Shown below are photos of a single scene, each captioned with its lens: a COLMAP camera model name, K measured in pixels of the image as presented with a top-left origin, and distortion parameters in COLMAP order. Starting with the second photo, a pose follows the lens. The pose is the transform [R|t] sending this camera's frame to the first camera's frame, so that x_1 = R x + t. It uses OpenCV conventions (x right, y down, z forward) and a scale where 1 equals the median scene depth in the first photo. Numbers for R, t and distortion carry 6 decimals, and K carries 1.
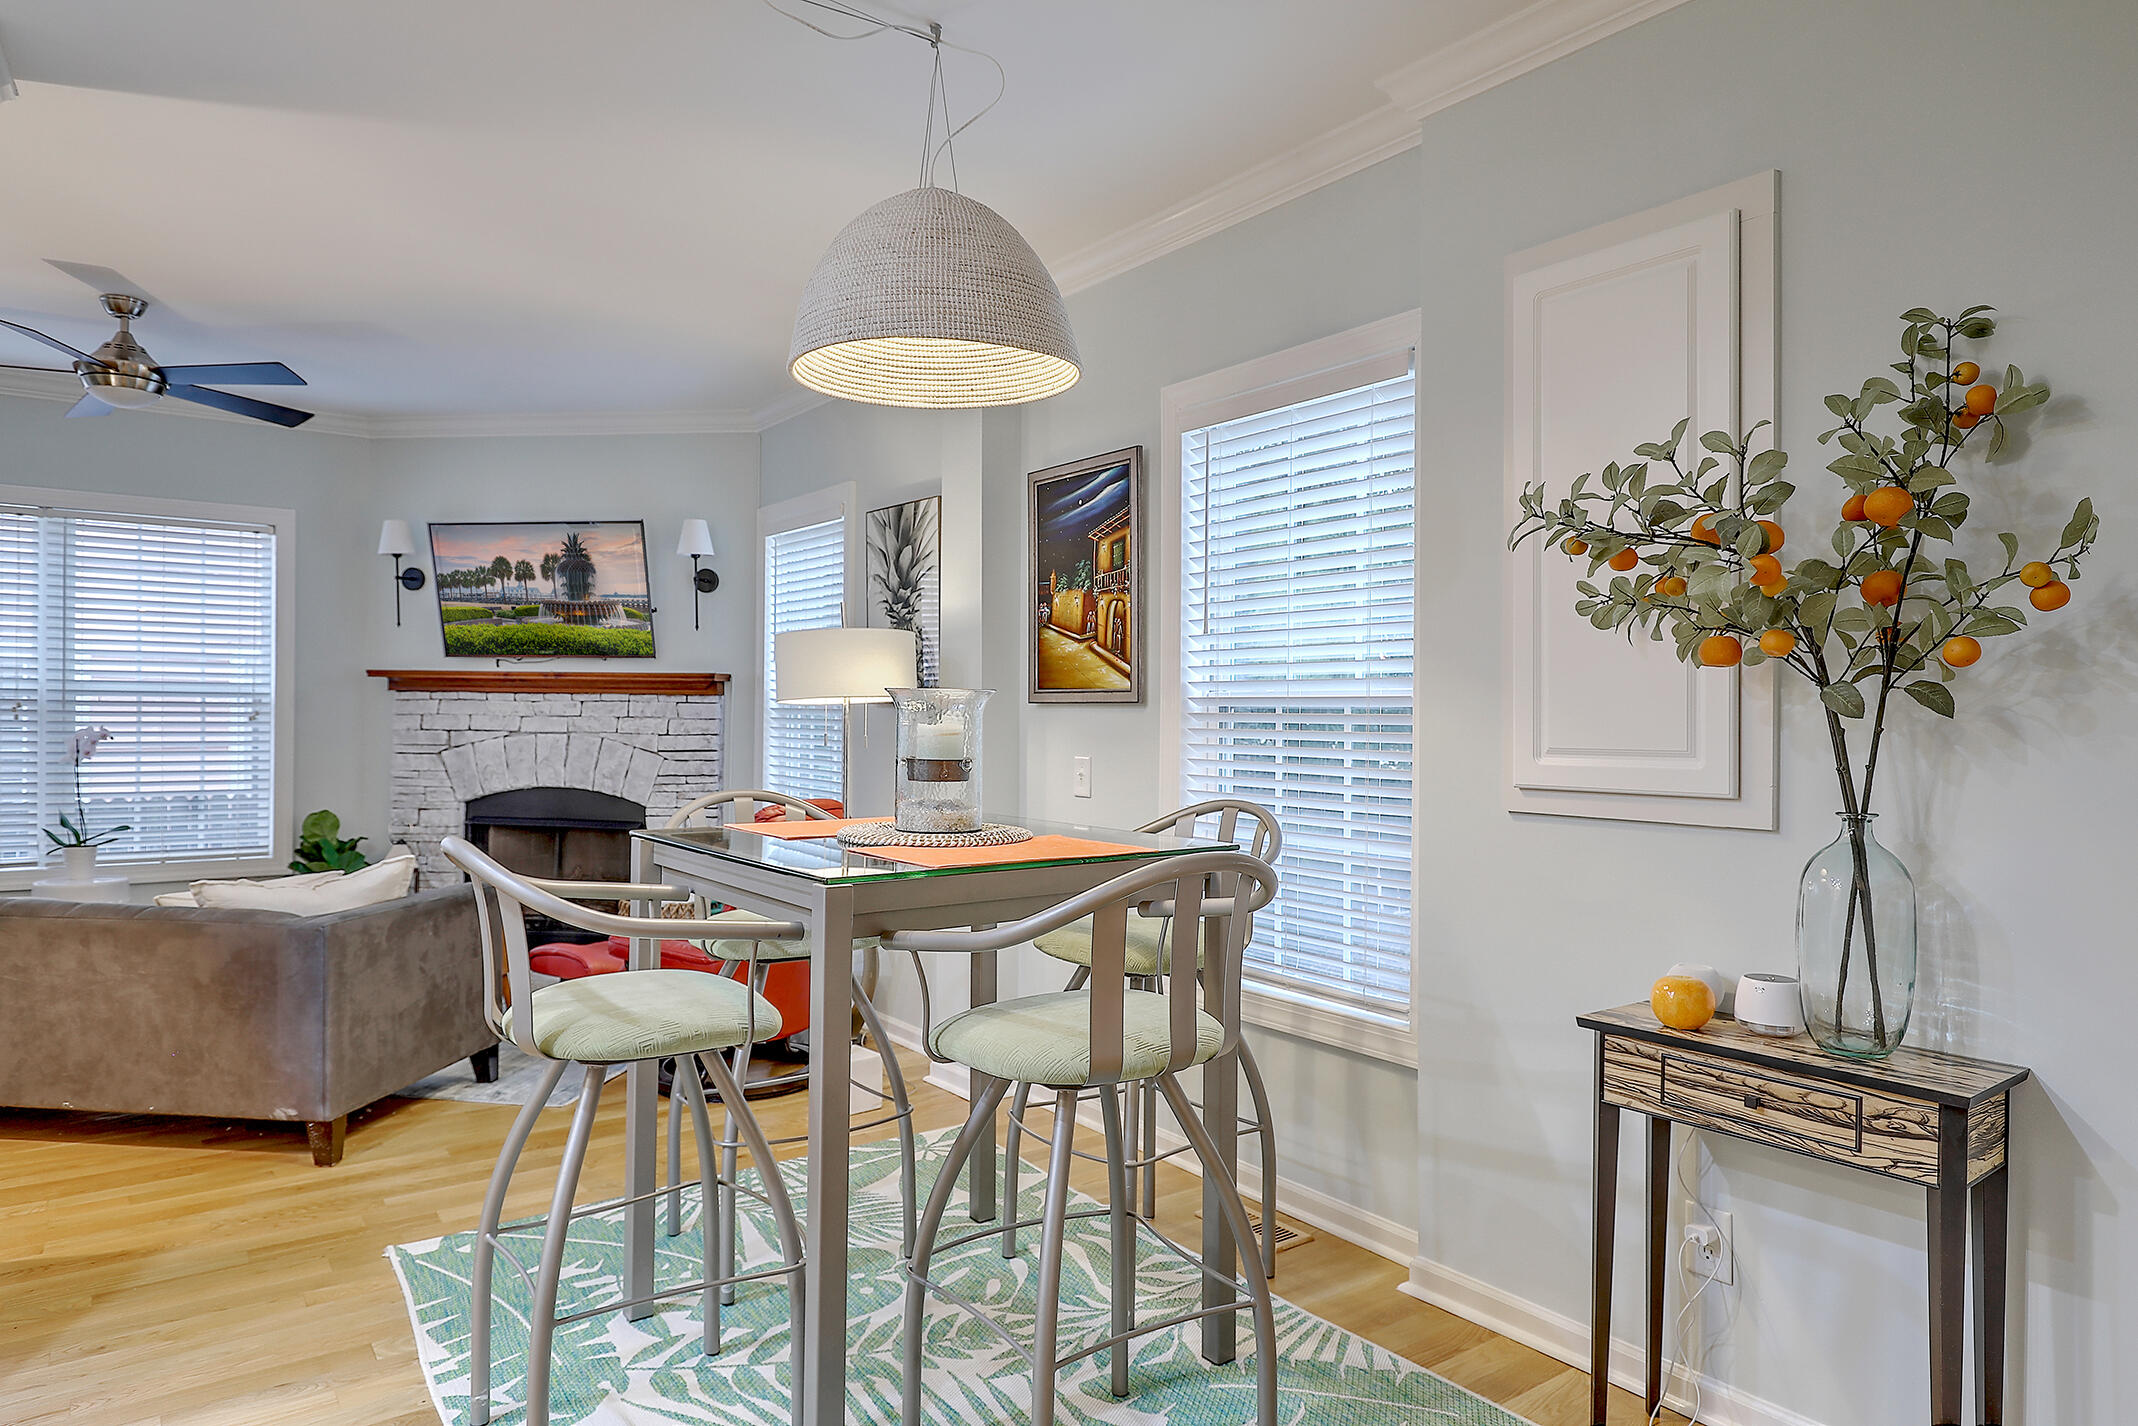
lens RADIAL K [[1275.5, 0, 1069.0], [0, 1275.5, 713.0], [0, 0, 1]] dist [-0.000678, 0.000841]
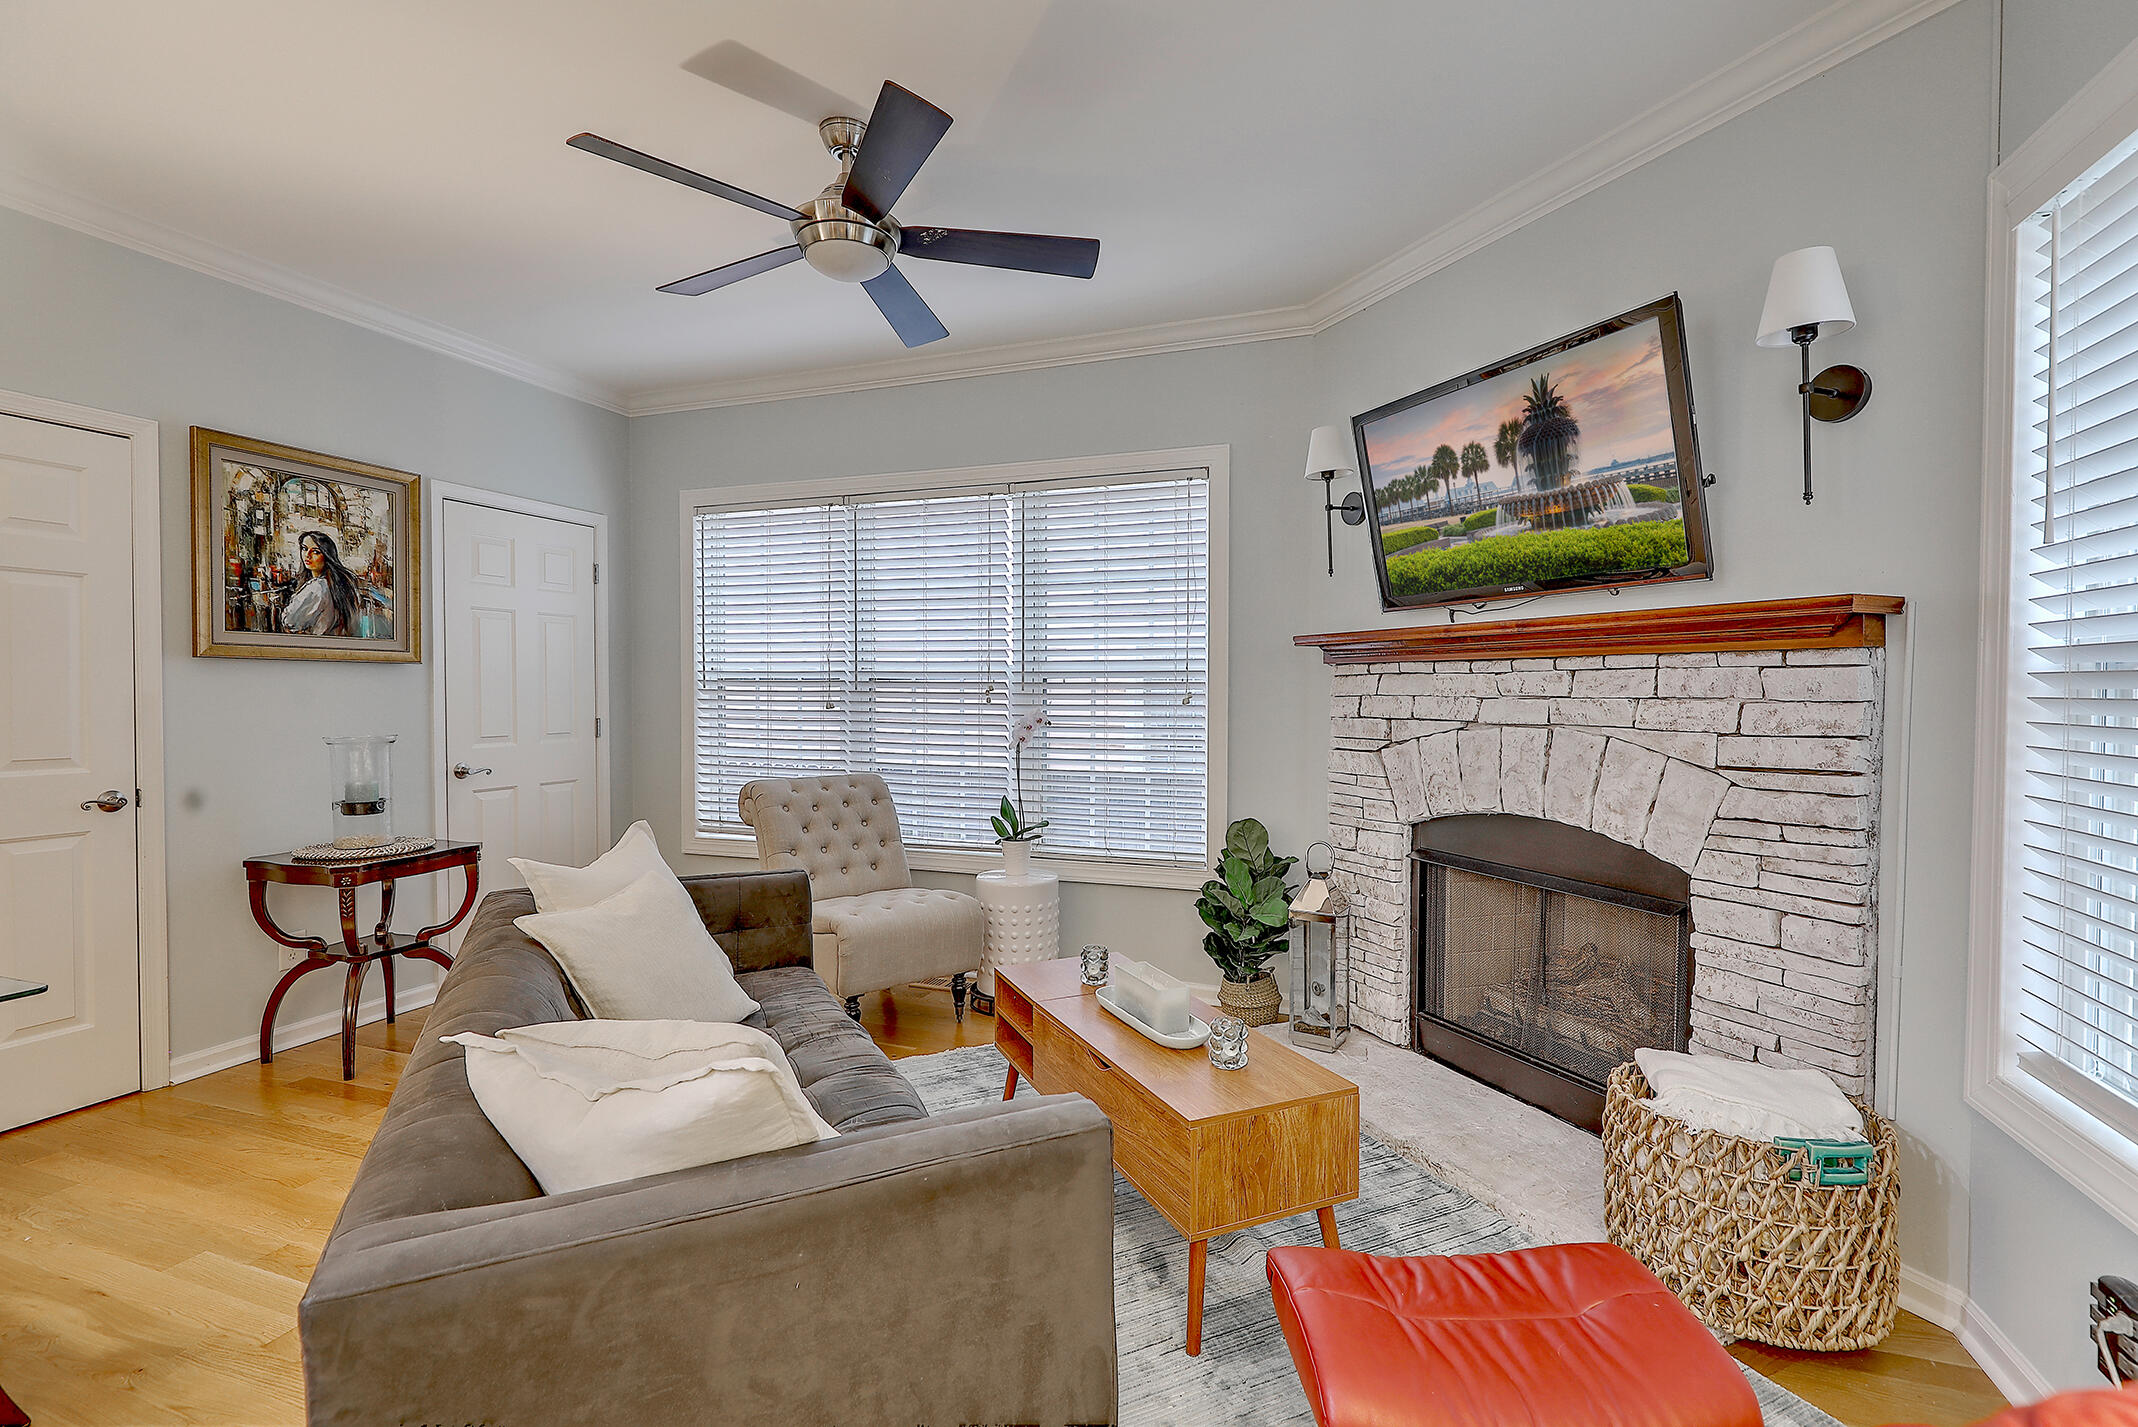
lens RADIAL K [[976.4, 0, 1072.6], [0, 976.4, 706.4], [0, 0, 1]] dist [0.001658, 0.000119]
pose [[0.540401, 0.004307, -0.841397, -0.139543], [0.003867, 0.999964, 0.007602, 0.002423], [0.841399, -0.007361, 0.540364, 0.588941]]
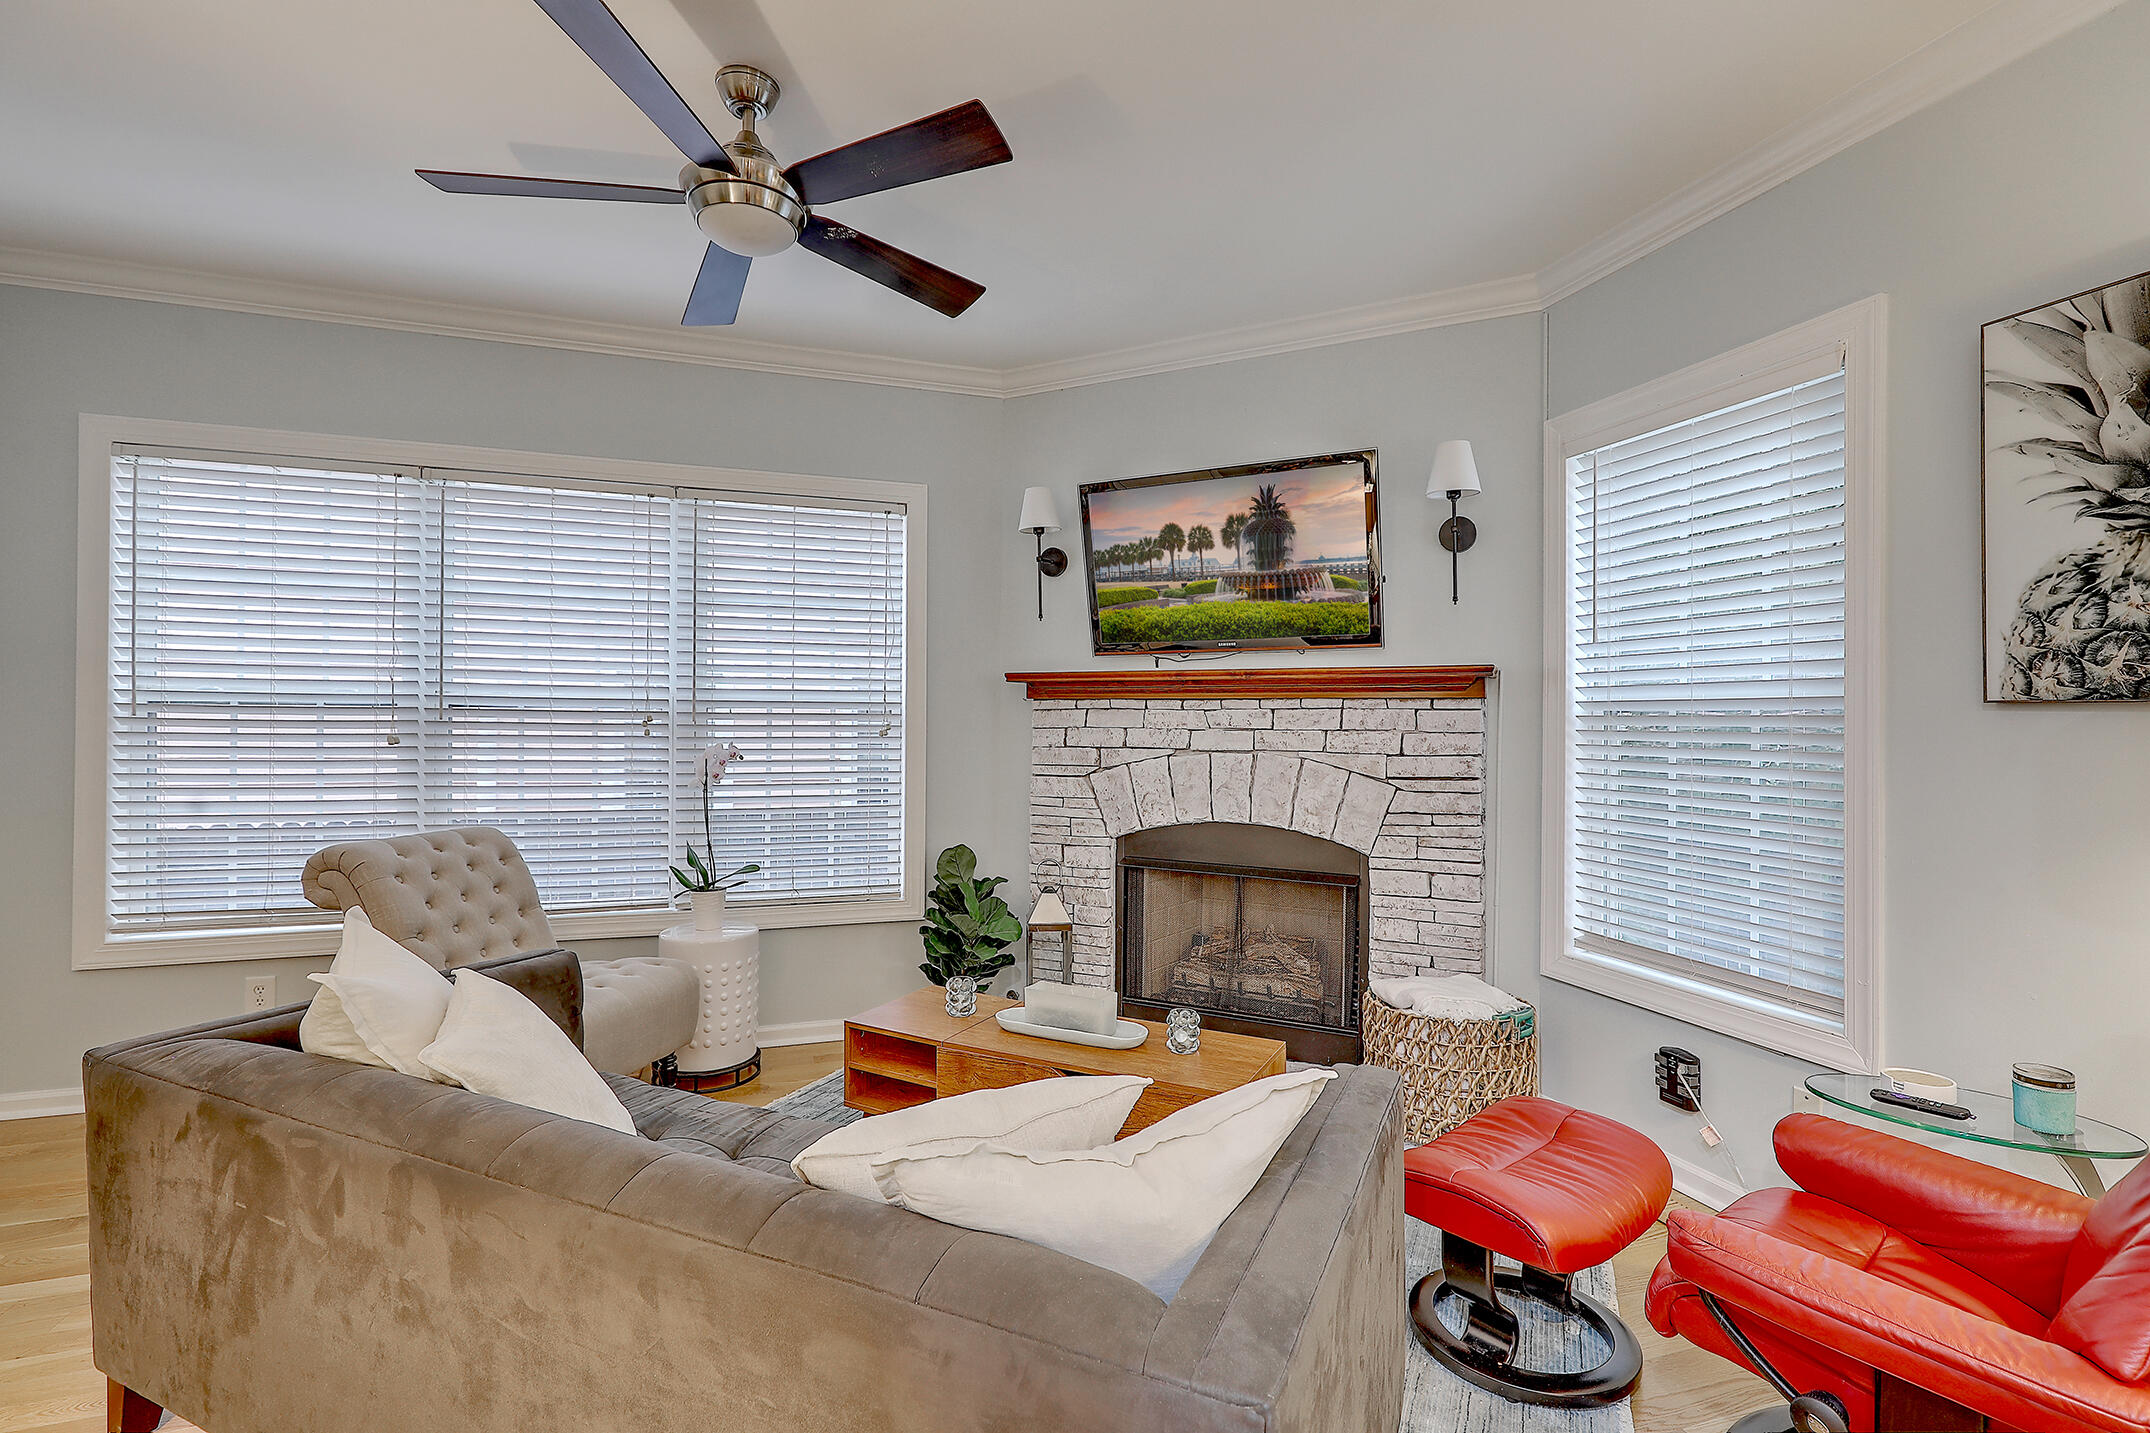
lens RADIAL K [[965.6, 0, 1079.6], [0, 965.6, 714.7], [0, 0, 1]] dist [0.001292, 0.000097]
pose [[0.948601, -0.007415, -0.316387, -0.315426], [0.003561, 0.999912, -0.012758, 0.000721], [0.316454, 0.010976, 0.948545, 0.435819]]
